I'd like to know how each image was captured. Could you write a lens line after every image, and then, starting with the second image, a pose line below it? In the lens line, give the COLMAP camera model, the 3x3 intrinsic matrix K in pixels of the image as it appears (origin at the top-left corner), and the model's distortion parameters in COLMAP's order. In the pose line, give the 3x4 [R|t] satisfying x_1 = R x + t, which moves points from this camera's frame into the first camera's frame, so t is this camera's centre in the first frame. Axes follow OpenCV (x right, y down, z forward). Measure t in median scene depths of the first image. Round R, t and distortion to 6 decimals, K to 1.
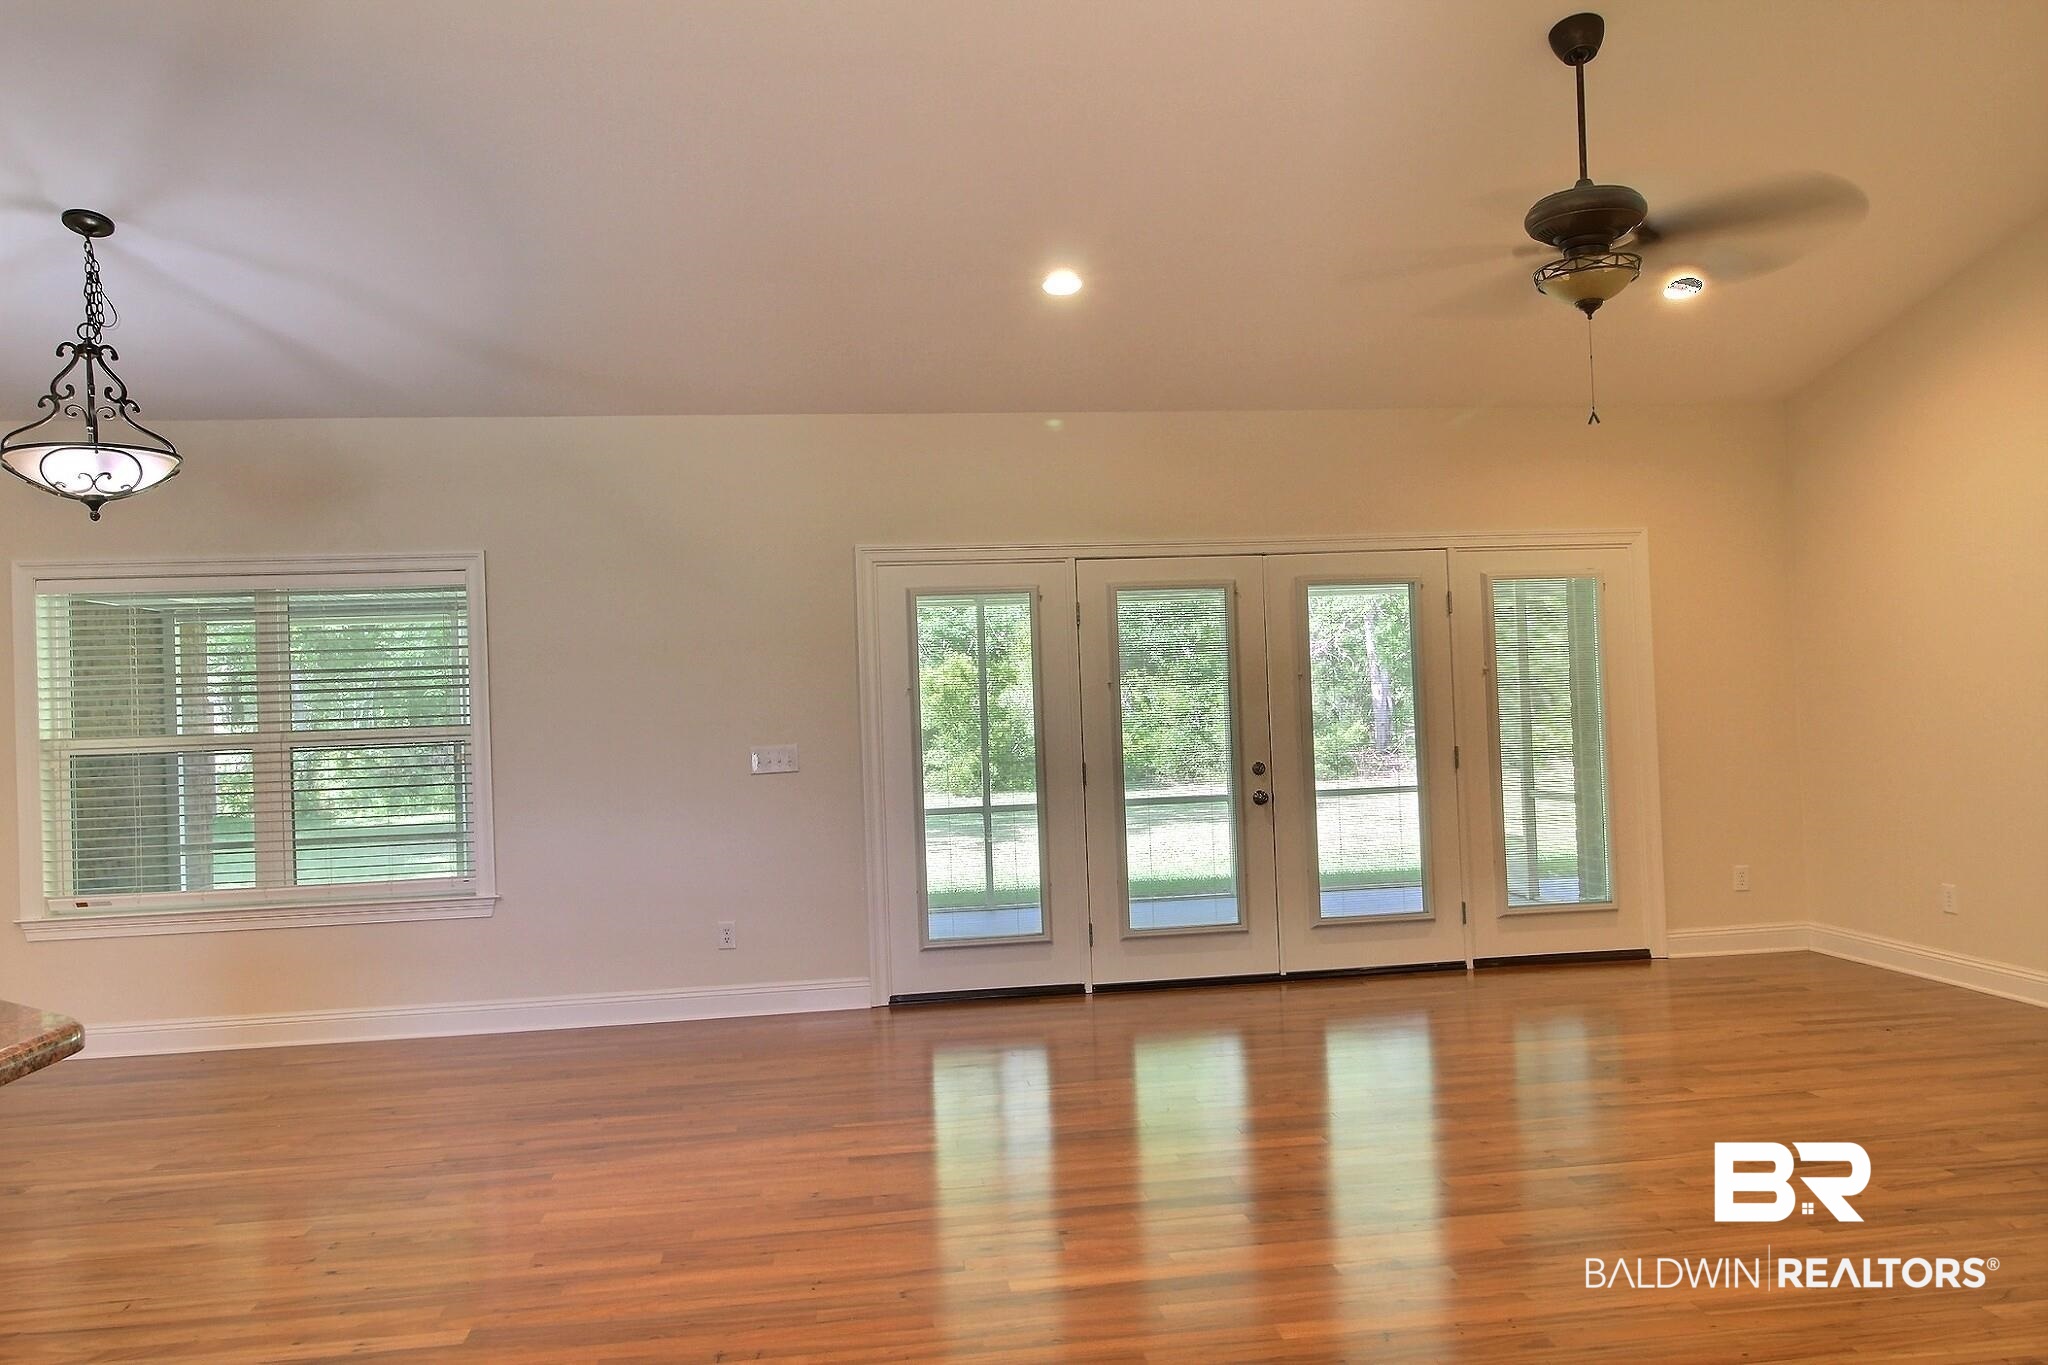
lens RADIAL K [[1484.4, 0, 1033.1], [0, 1484.4, 672.4], [0, 0, 1]] dist [0.005104, 0.002081]
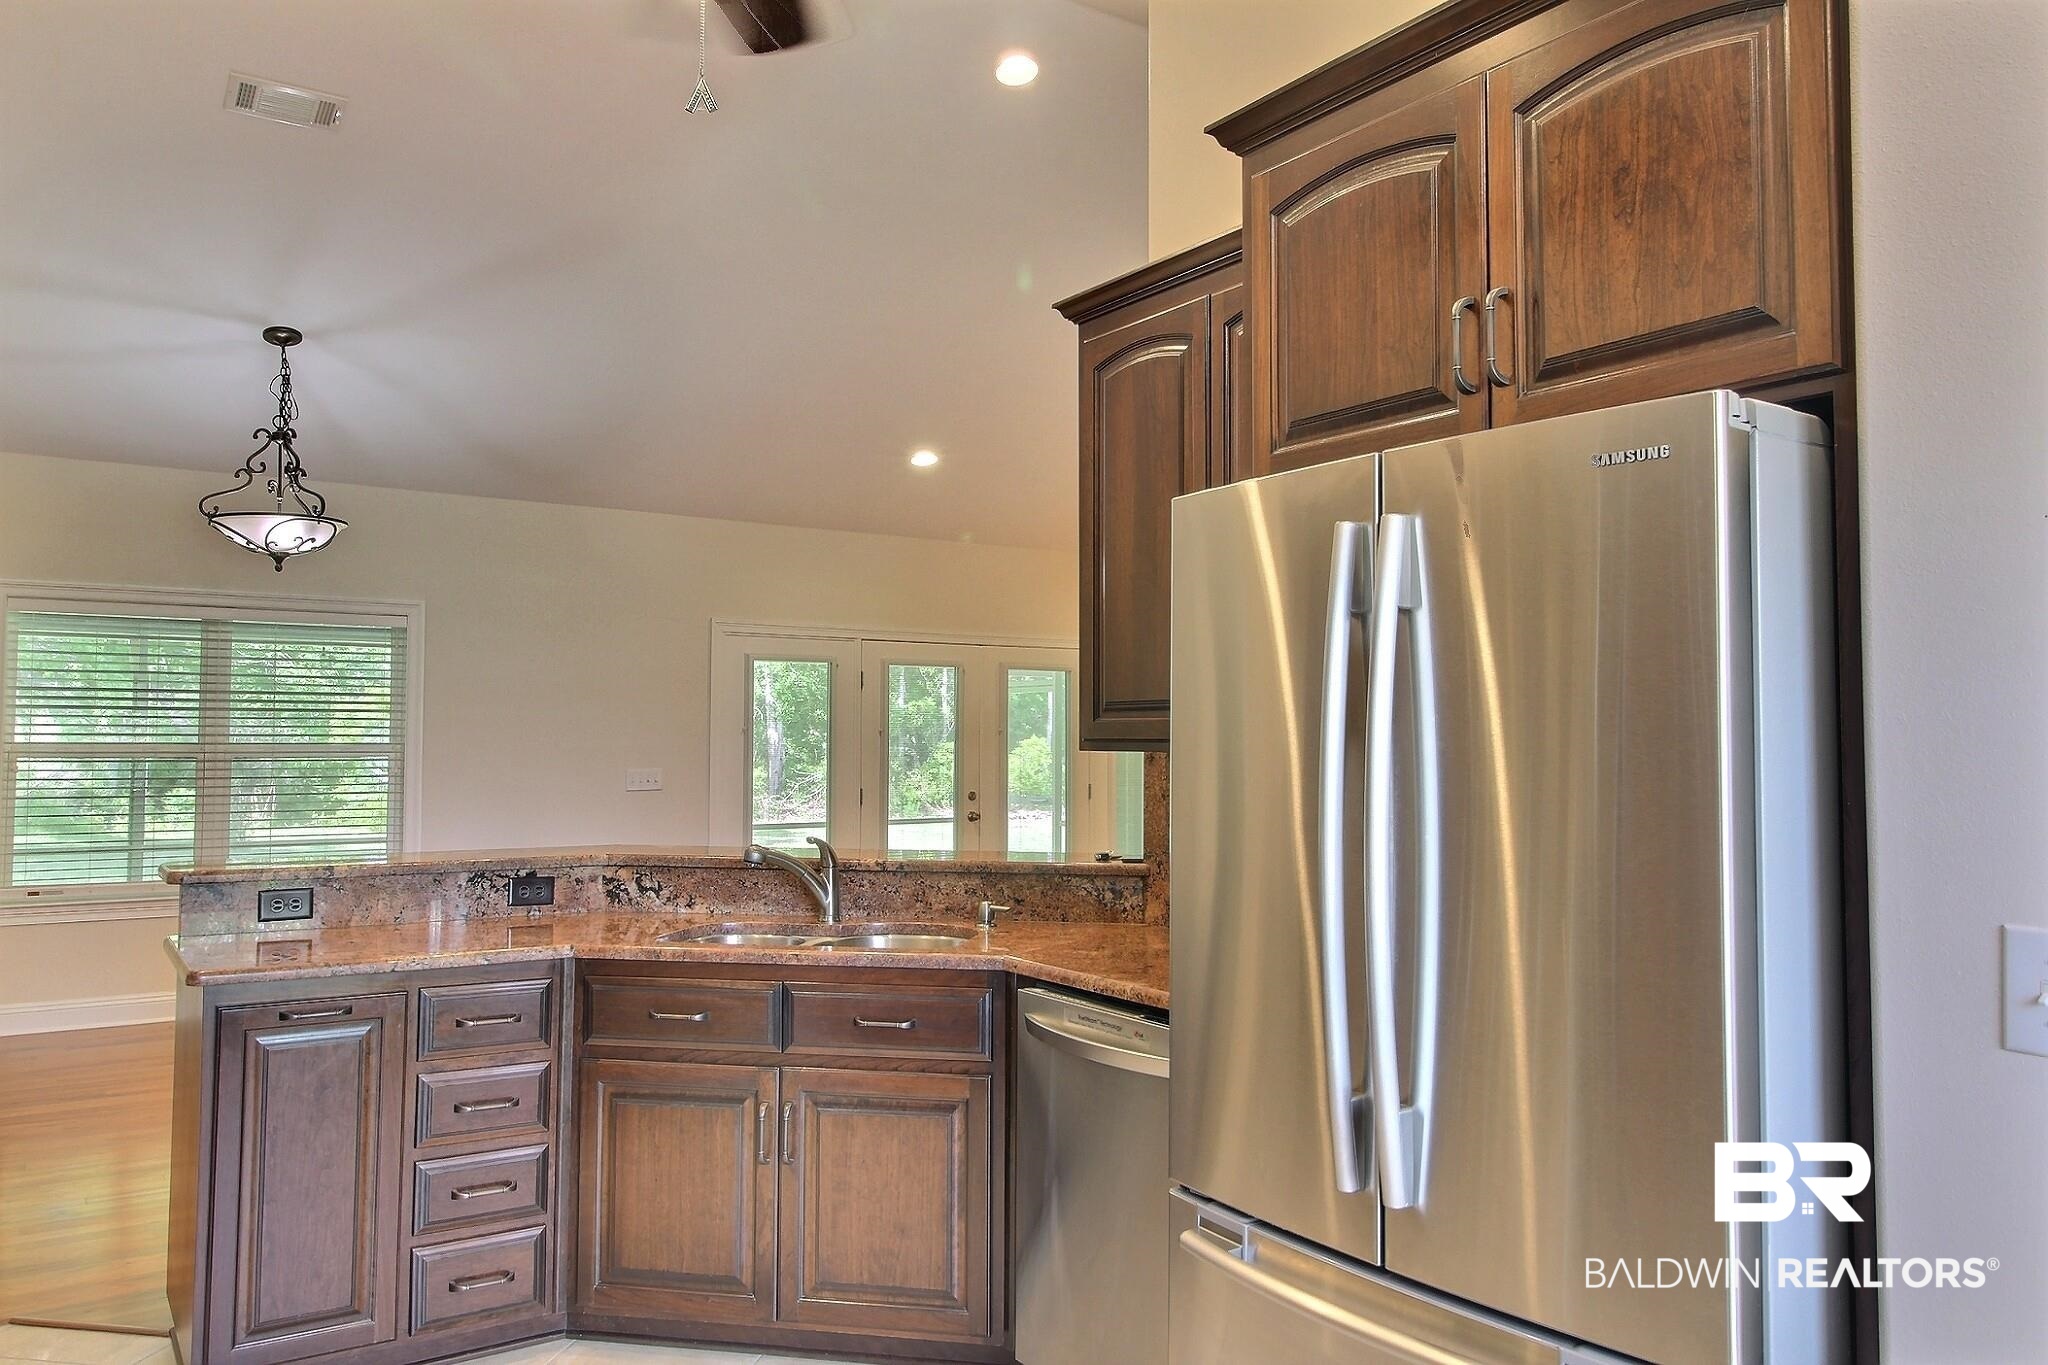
lens RADIAL K [[1484.4, 0, 1033.1], [0, 1484.4, 672.4], [0, 0, 1]] dist [0.005104, 0.002081]
pose [[0.892321, 0.059214, 0.447500, -0.478383], [-0.044274, 0.998060, -0.043783, 0.007704], [-0.449224, 0.019255, 0.893212, -0.317112]]
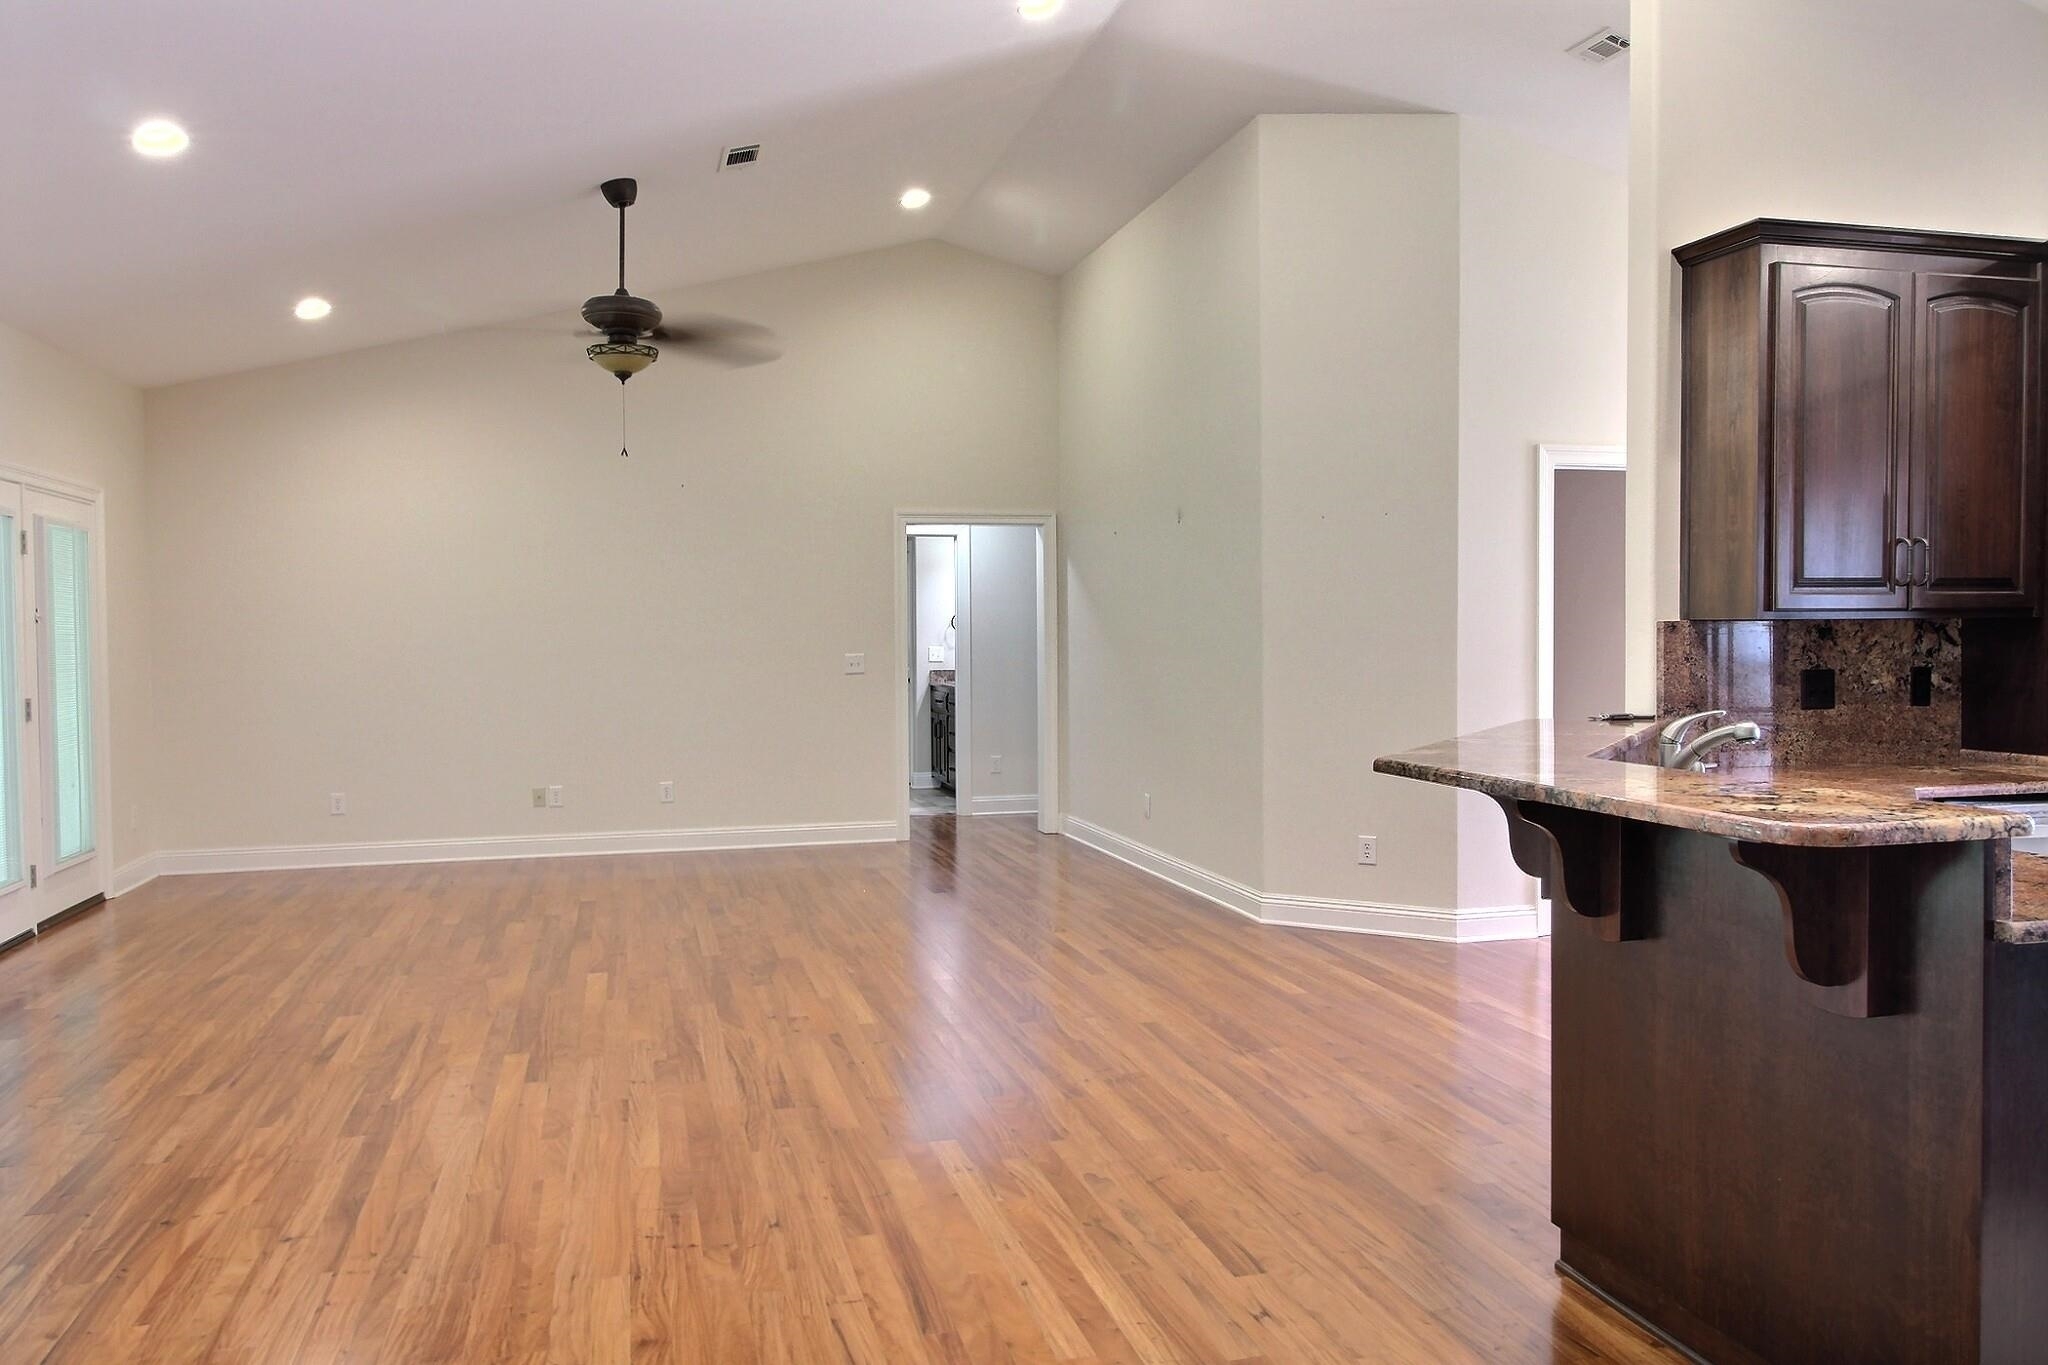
lens RADIAL K [[1484.4, 0, 1033.1], [0, 1484.4, 672.4], [0, 0, 1]] dist [0.005104, 0.002081]
pose [[-0.140507, 0.009698, 0.990032, -0.809770], [-0.004913, 0.999933, -0.010492, 0.045241], [-0.990068, -0.006338, -0.140450, 0.570077]]
